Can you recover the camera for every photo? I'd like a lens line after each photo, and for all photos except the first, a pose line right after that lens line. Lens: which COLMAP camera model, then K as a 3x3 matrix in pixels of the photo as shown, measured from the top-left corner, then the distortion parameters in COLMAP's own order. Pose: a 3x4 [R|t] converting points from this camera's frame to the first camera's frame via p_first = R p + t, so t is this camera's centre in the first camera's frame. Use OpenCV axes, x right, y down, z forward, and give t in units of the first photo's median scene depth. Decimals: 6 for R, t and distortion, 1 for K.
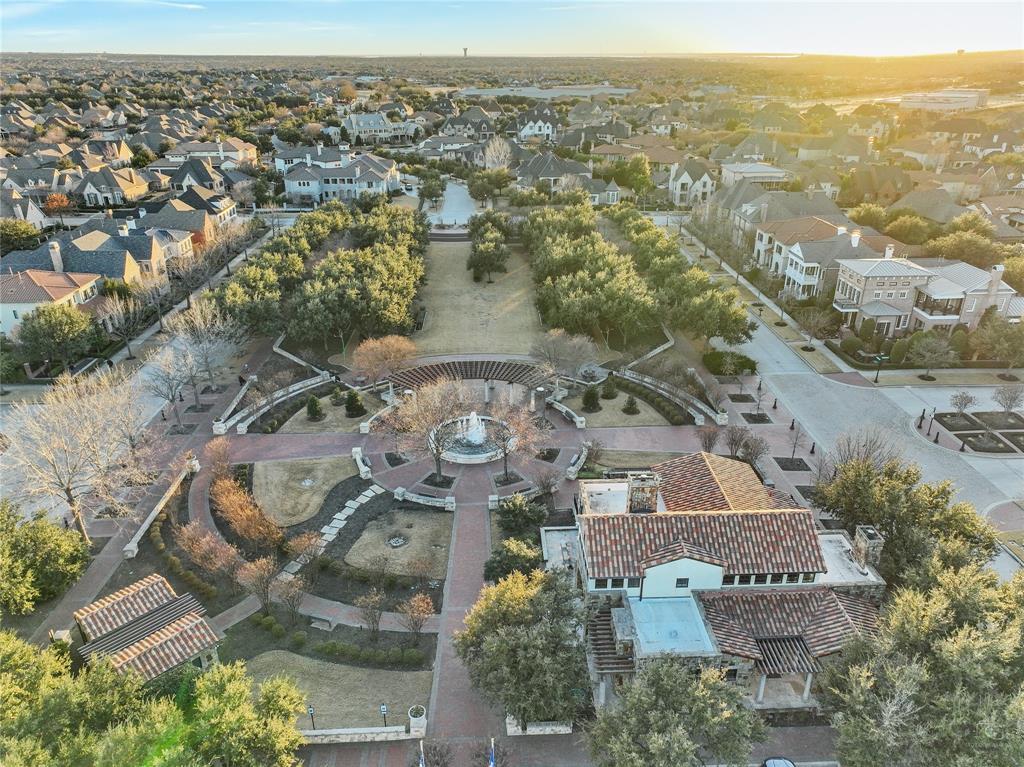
lens RADIAL K [[709.2, 0, 511.2], [0, 709.2, 387.5], [0, 0, 1]] dist [0.008555, 0.011646]
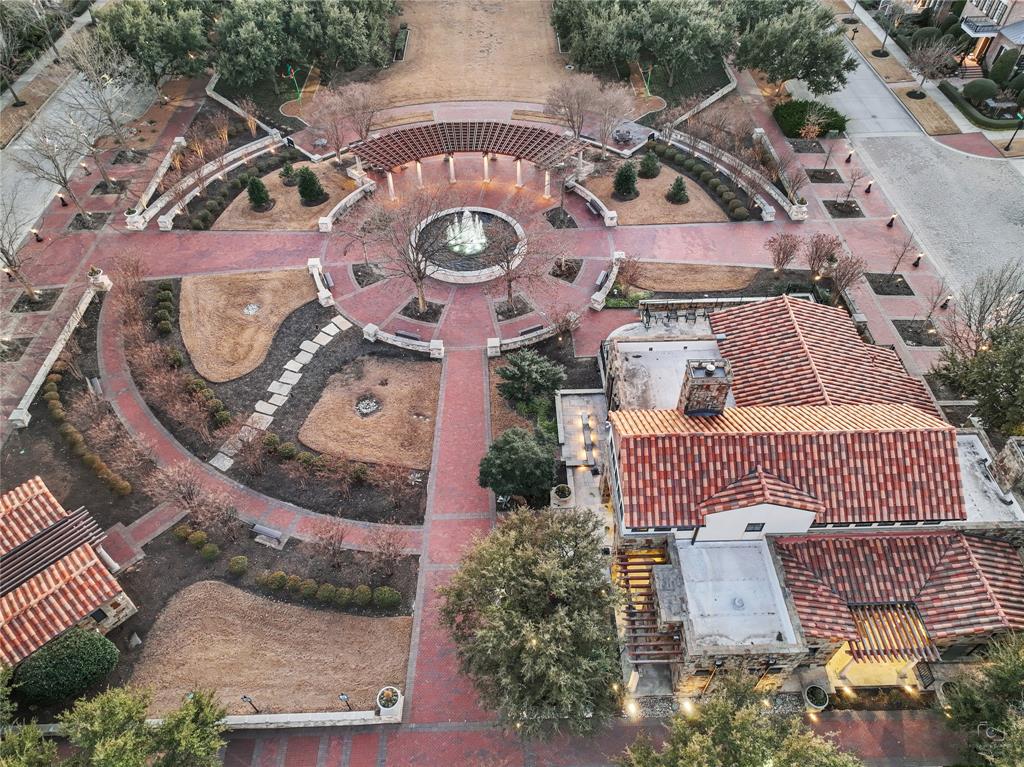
lens RADIAL K [[709.2, 0, 512.4], [0, 709.2, 379.6], [0, 0, 1]] dist [0.008555, 0.011646]
pose [[0.999923, 0.007783, -0.009692, 0.002608], [-0.003505, 0.924601, 0.380920, -0.095754], [0.011926, -0.380857, 0.924557, 0.285621]]
